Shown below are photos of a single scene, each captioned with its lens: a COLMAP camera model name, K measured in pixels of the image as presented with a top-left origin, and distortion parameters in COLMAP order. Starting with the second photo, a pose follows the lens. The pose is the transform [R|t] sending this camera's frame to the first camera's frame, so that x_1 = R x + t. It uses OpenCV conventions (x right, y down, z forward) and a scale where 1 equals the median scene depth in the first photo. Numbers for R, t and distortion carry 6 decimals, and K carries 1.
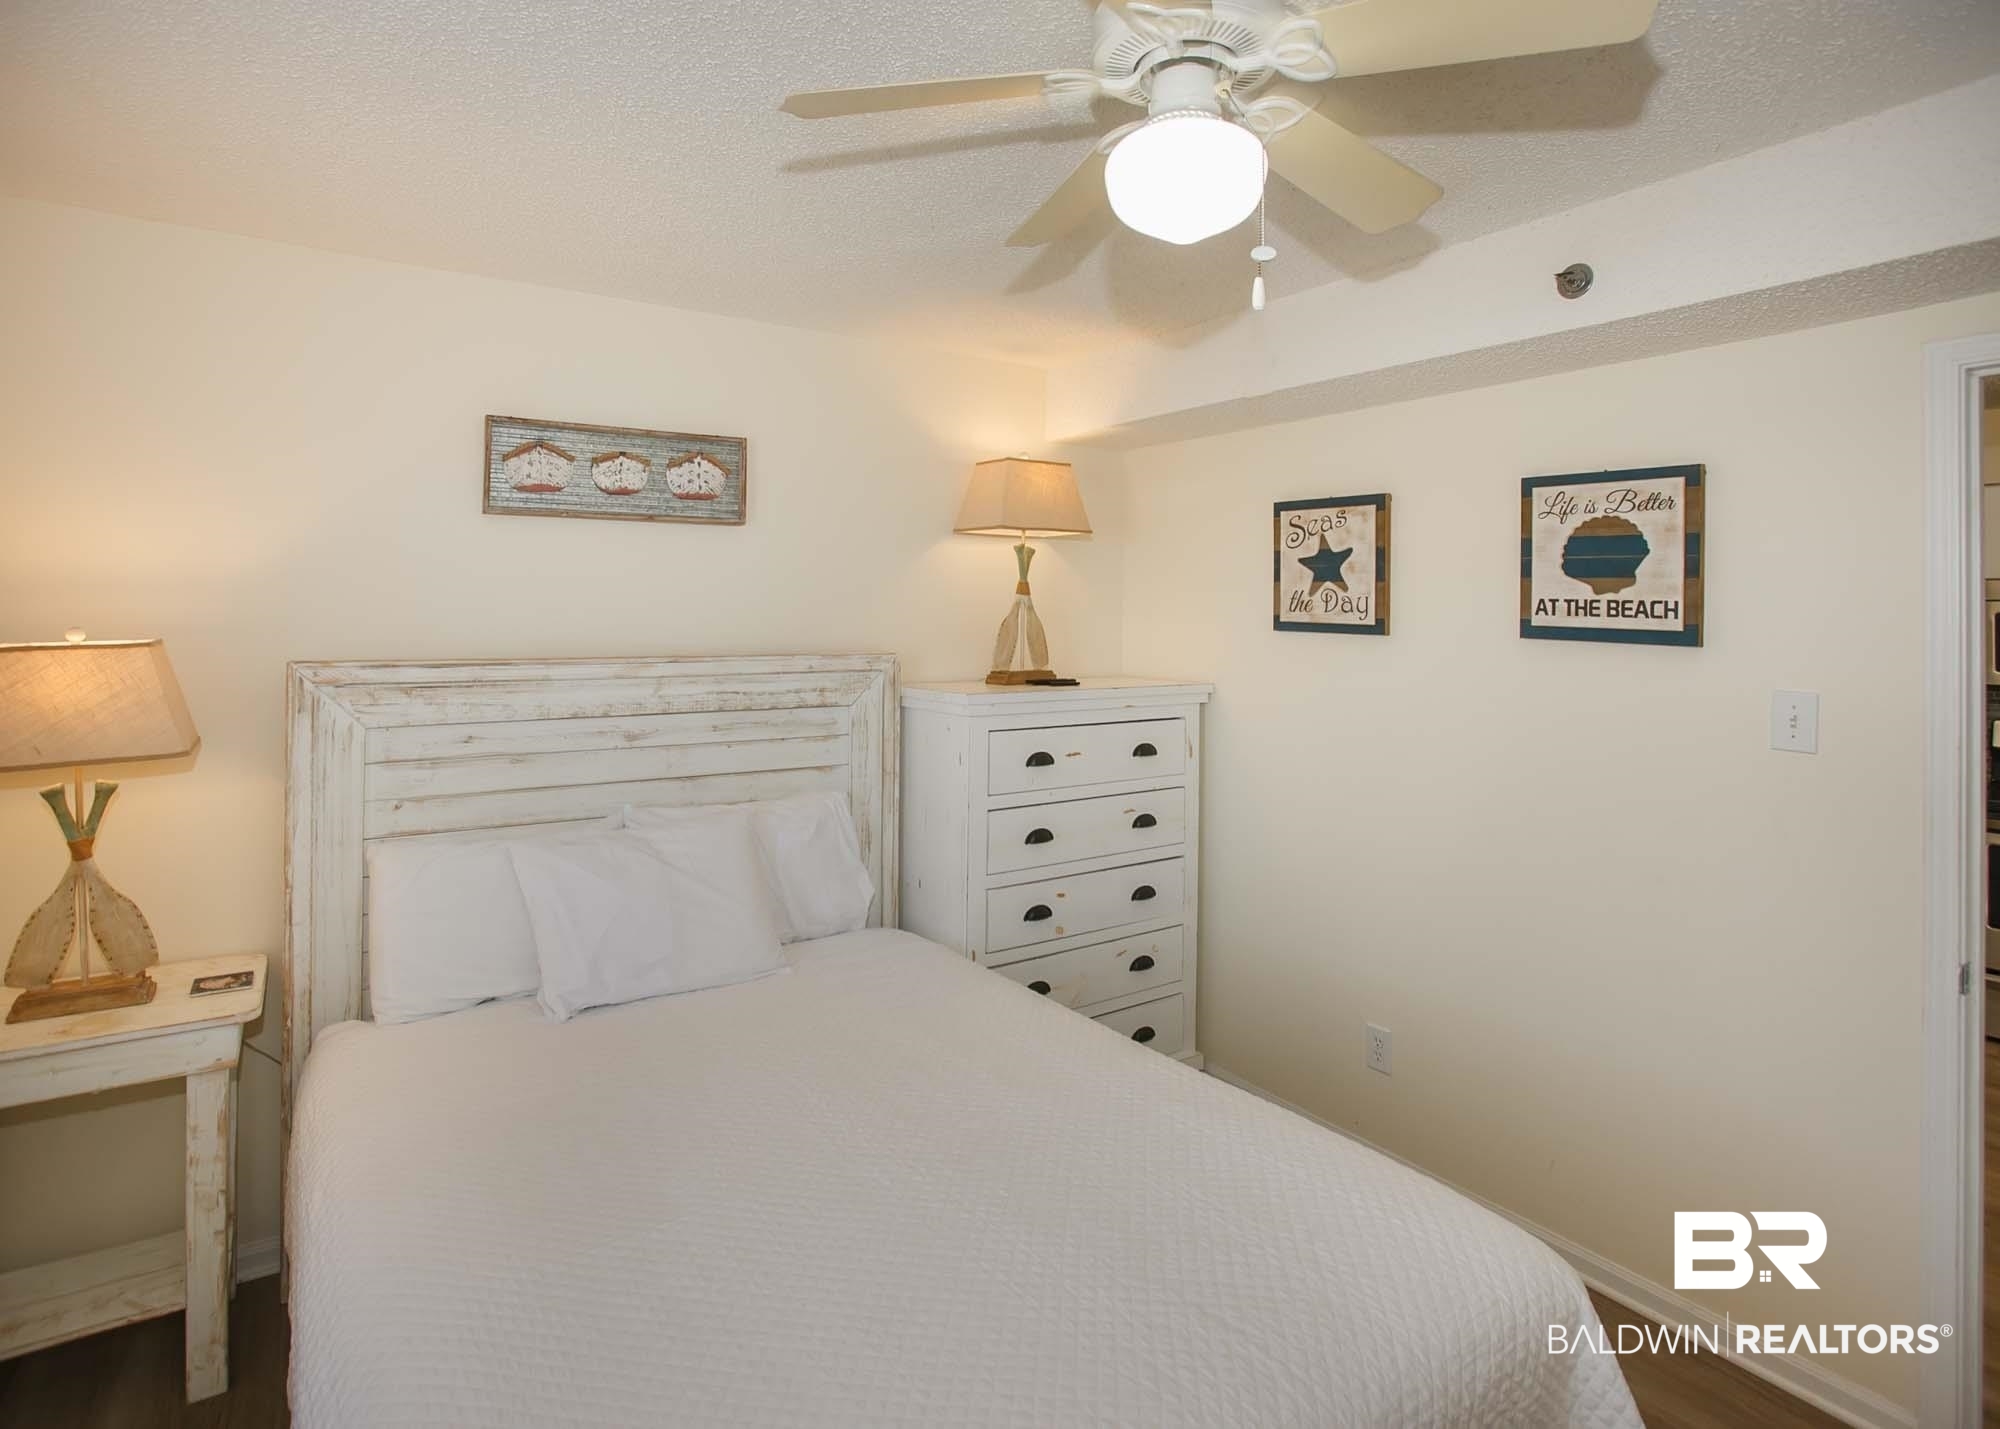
lens RADIAL K [[1012.8, 0, 990.3], [0, 1012.8, 594.1], [0, 0, 1]] dist [-0.060985, 0.026636]
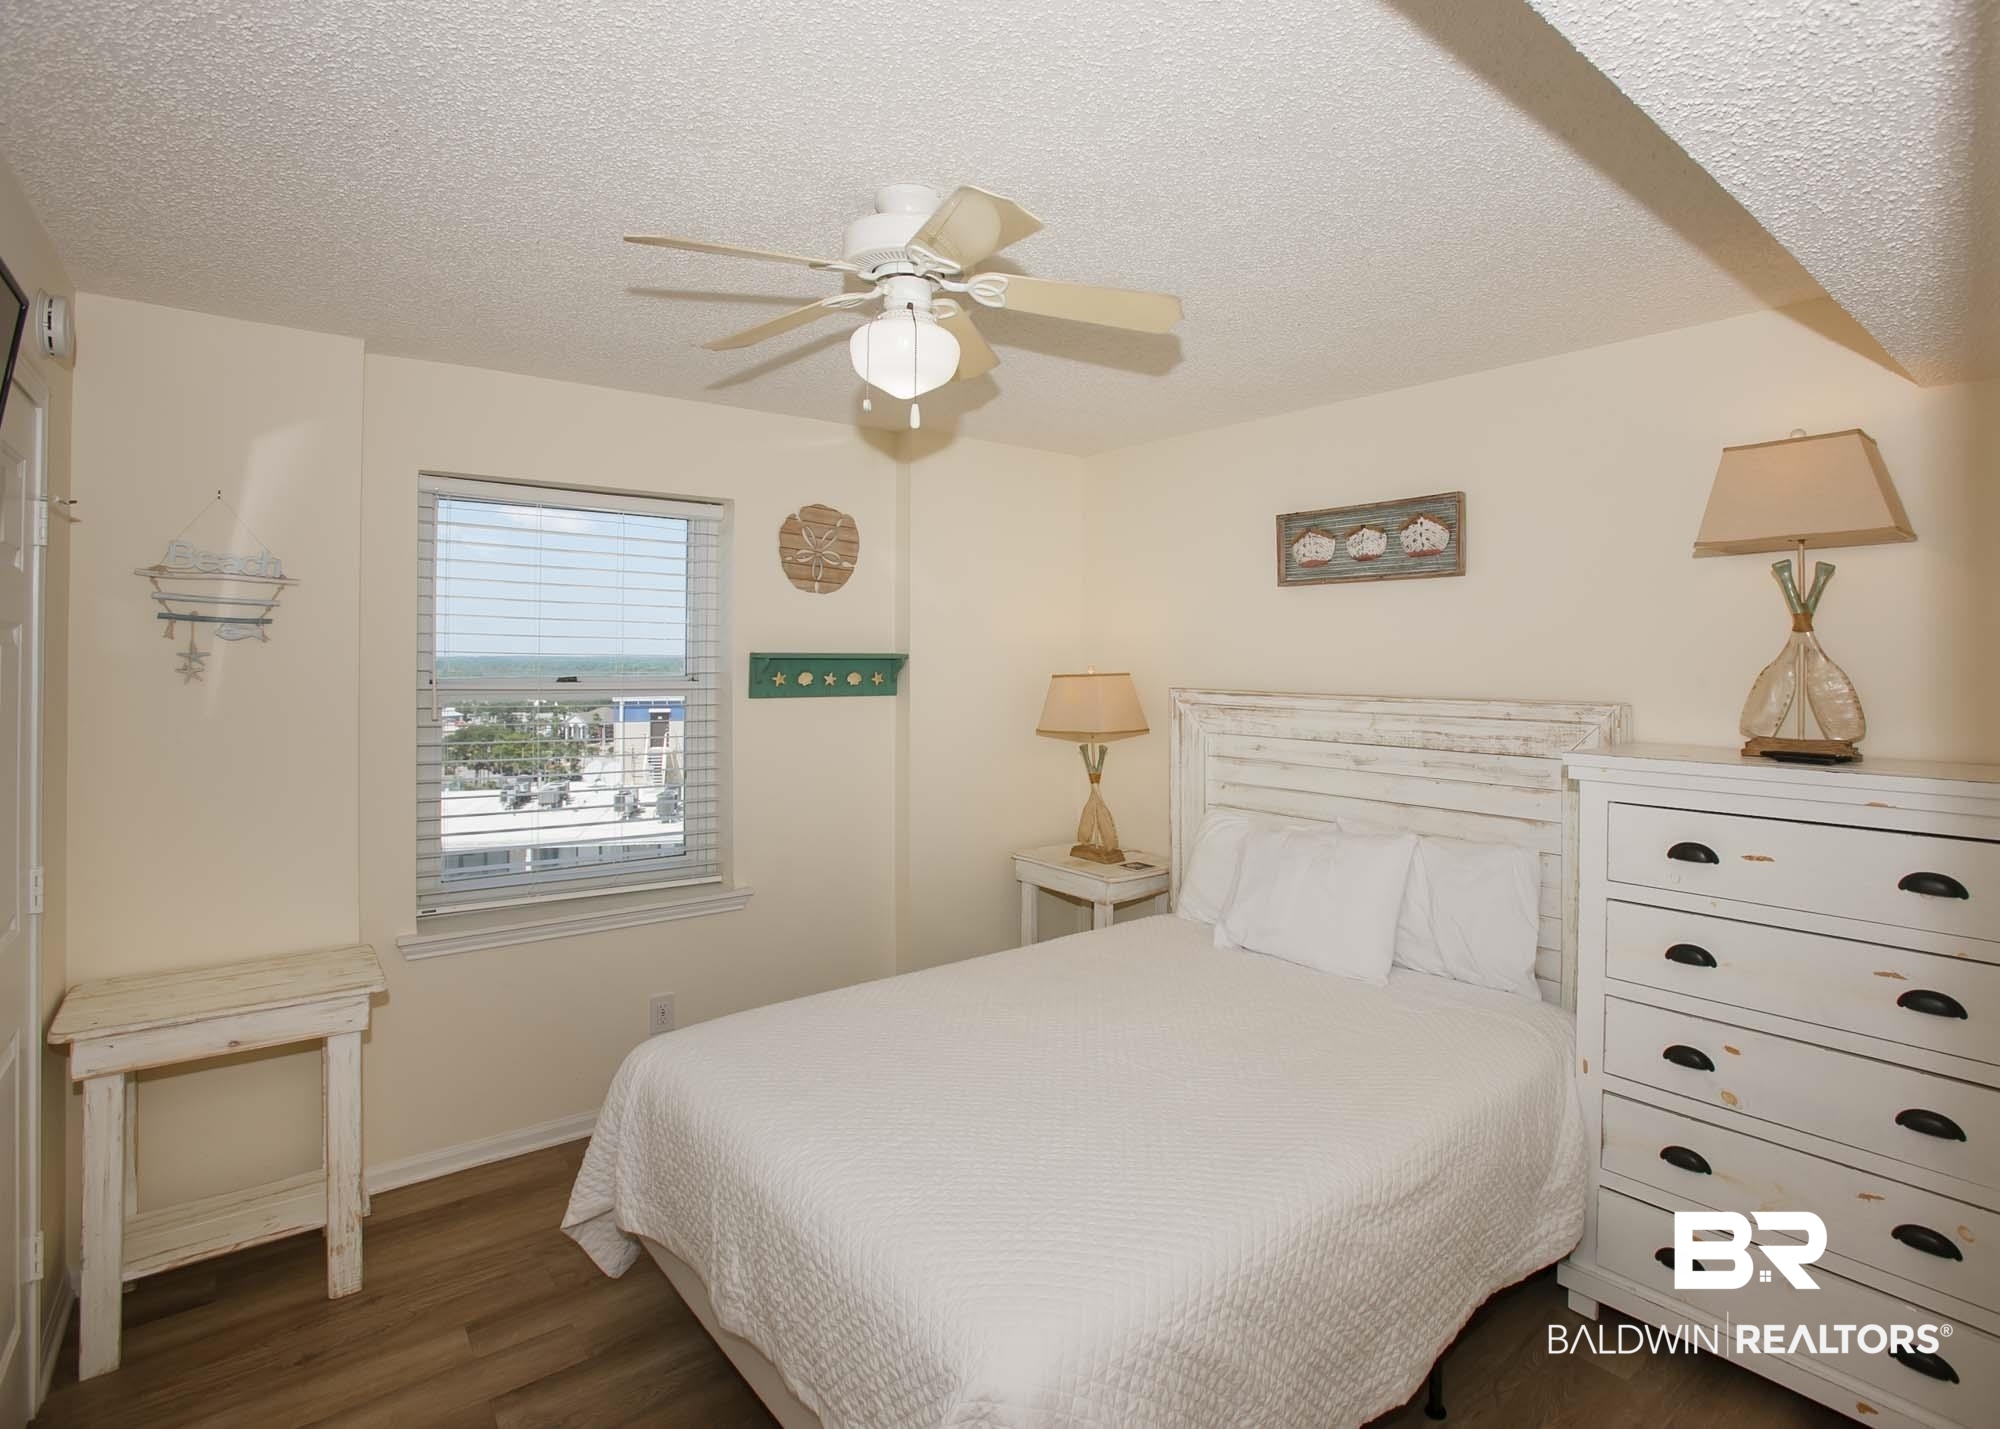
lens RADIAL K [[1012.8, 0, 990.3], [0, 1012.8, 594.1], [0, 0, 1]] dist [-0.060985, 0.026636]
pose [[0.100643, -0.061428, -0.993024, 0.776944], [0.014632, 0.998076, -0.060258, 0.007558], [0.994815, -0.008465, 0.101348, 0.425209]]
